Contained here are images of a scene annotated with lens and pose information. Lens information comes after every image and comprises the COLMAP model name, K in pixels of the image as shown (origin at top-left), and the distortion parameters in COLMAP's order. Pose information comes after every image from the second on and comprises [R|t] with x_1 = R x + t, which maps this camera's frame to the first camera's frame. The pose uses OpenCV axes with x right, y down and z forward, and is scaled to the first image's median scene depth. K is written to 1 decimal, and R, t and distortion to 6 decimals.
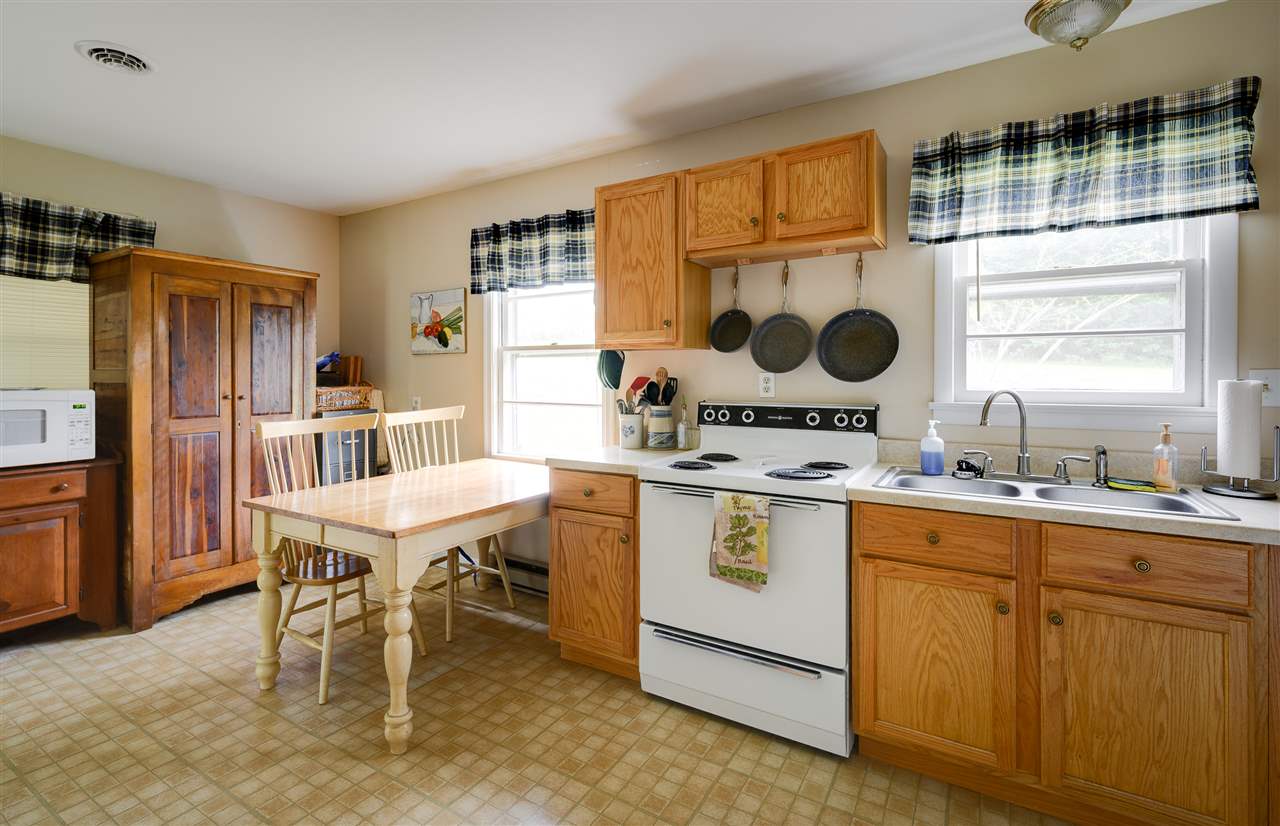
lens RADIAL K [[603.6, 0, 636.9], [0, 603.6, 378.9], [0, 0, 1]] dist [-0.000458, -0.000151]
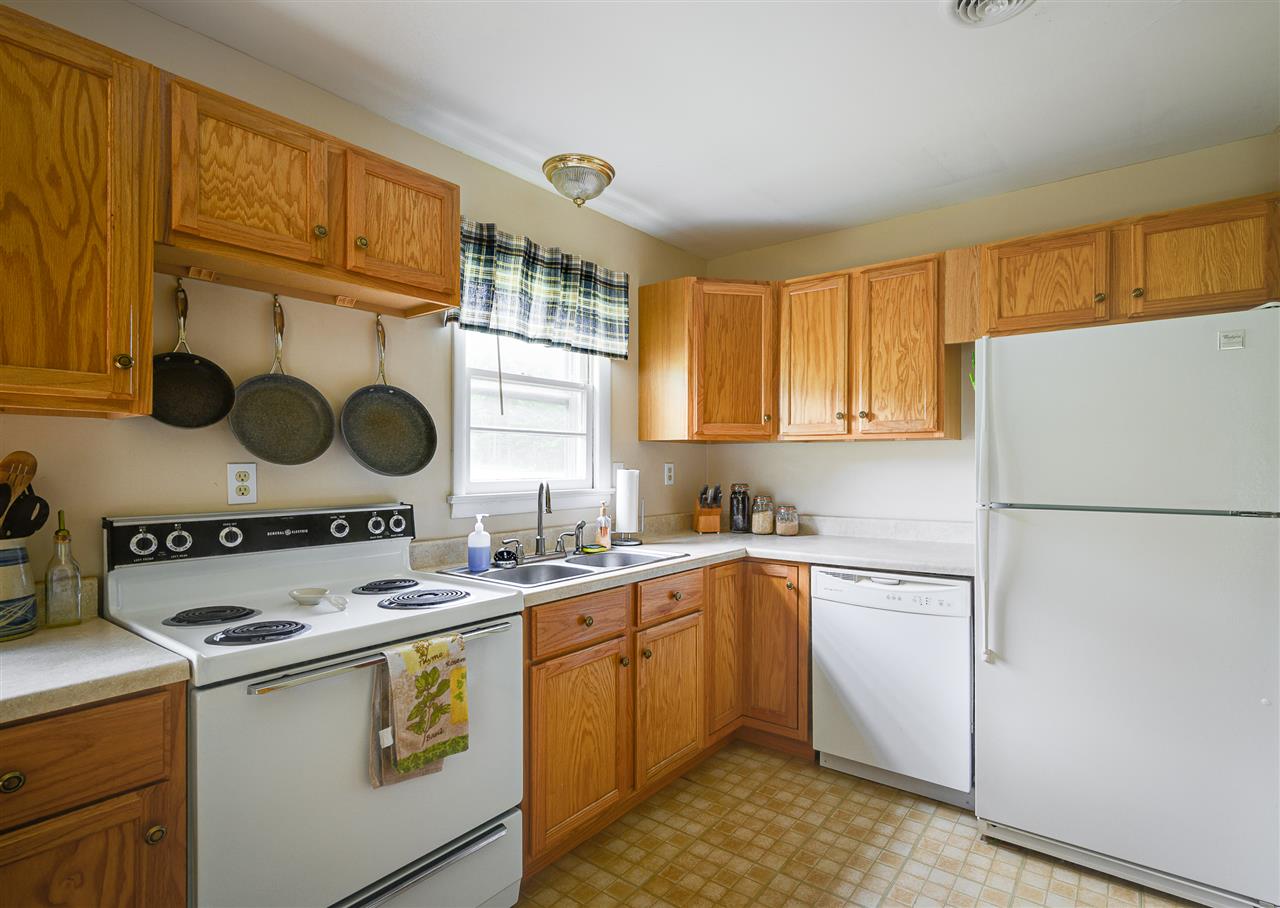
lens RADIAL K [[647.0, 0, 659.6], [0, 647.0, 463.7], [0, 0, 1]] dist [-0.000264, 0.000230]
pose [[0.079371, 0.001297, 0.996844, -0.517771], [0.007177, 0.999972, -0.001873, -0.007797], [-0.996819, 0.007303, 0.079359, 0.639057]]
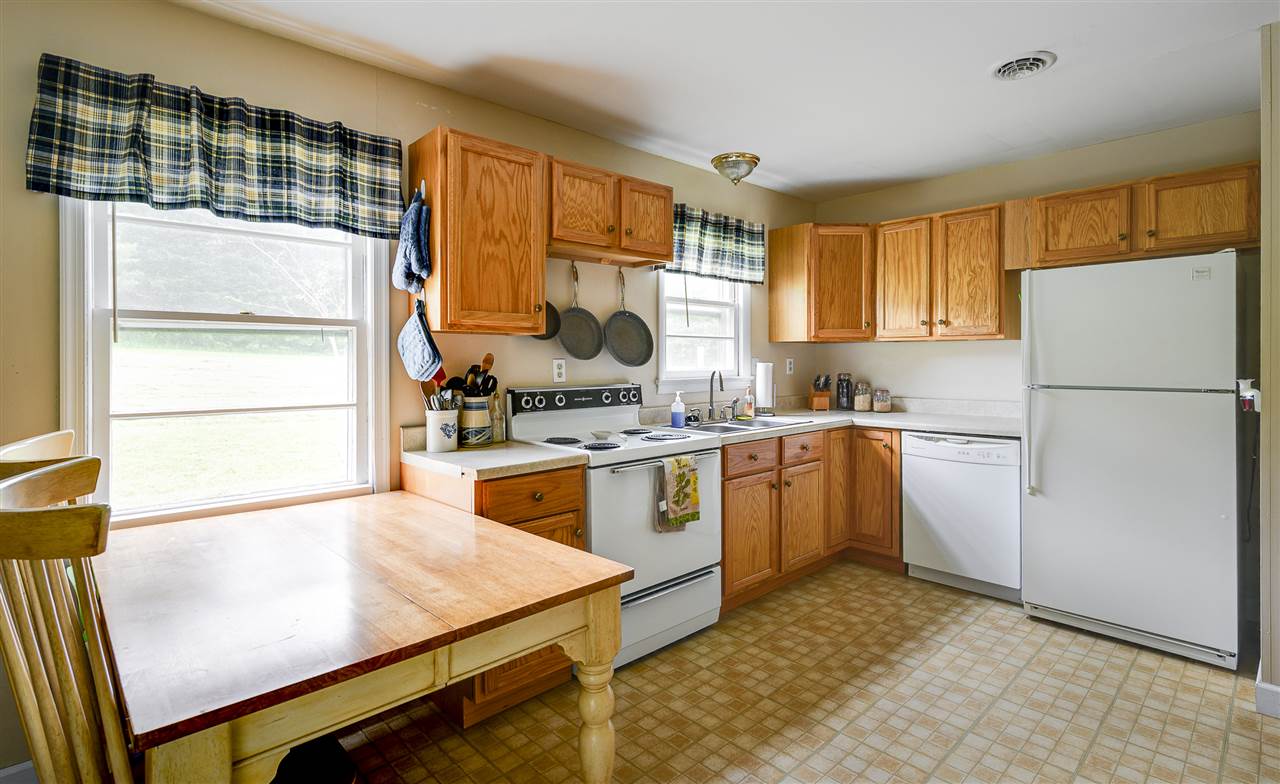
lens RADIAL K [[629.9, 0, 638.7], [0, 629.9, 360.7], [0, 0, 1]] dist [-0.000255, -0.000927]
pose [[0.237423, -0.001695, 0.971405, -1.062350], [0.010235, 0.999947, -0.000757, -0.007188], [-0.971352, 0.010122, 0.237428, 0.730851]]
